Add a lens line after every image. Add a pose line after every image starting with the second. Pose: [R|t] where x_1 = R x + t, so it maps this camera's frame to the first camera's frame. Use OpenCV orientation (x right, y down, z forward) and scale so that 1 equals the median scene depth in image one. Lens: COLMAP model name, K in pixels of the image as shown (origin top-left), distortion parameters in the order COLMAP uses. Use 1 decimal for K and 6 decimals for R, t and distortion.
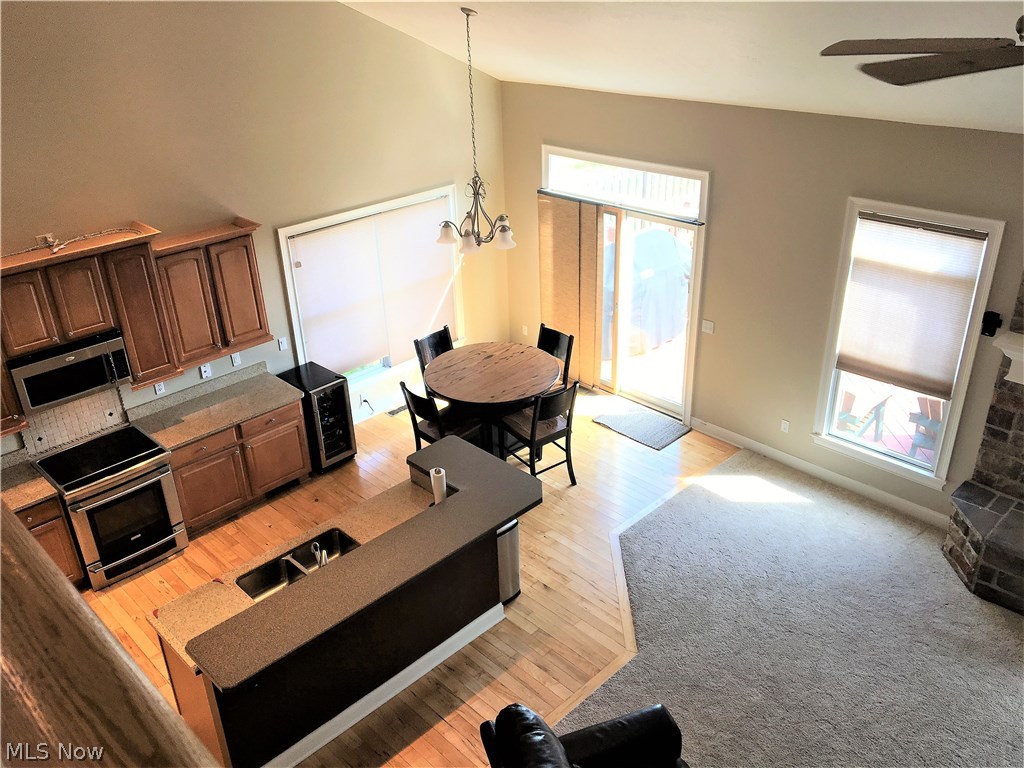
lens RADIAL K [[861.2, 0, 512.0], [0, 861.2, 384.0], [0, 0, 1]] dist [0.109540, -0.201641]
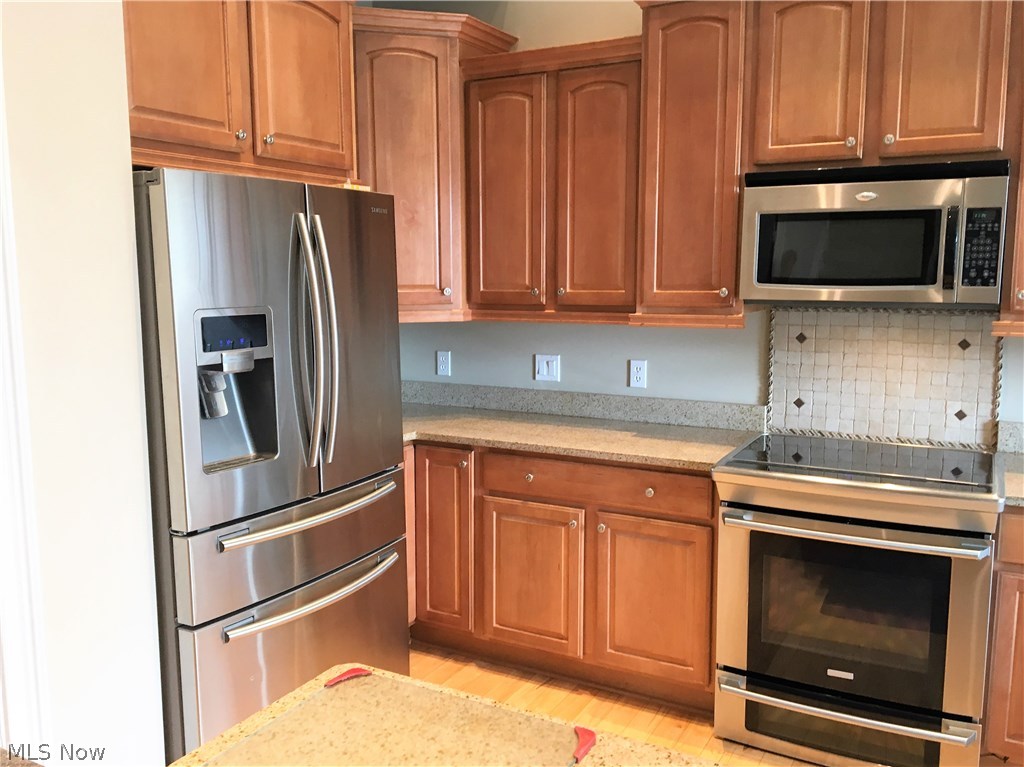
lens RADIAL K [[888.4, 0, 514.5], [0, 888.4, 378.1], [0, 0, 1]] dist [0.007759, 0.006600]
pose [[0.300289, 0.149352, -0.942083, -0.110045], [-0.438802, 0.898580, 0.002587, 0.110832], [0.846923, 0.412612, 0.335370, 0.639456]]
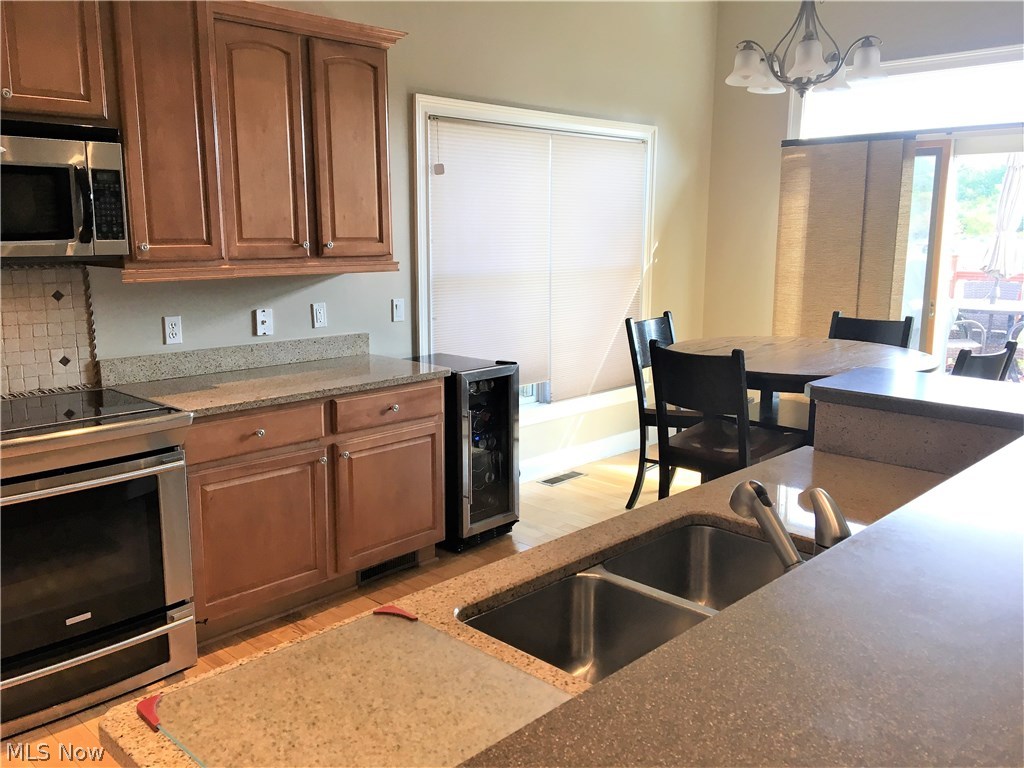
lens RADIAL K [[861.2, 0, 512.0], [0, 861.2, 384.0], [0, 0, 1]] dist [0.109540, -0.201641]
pose [[0.999250, 0.028770, 0.025911, -0.226090], [-0.020291, 0.959080, -0.282407, 0.168612], [-0.032976, 0.281669, 0.958945, 0.532794]]
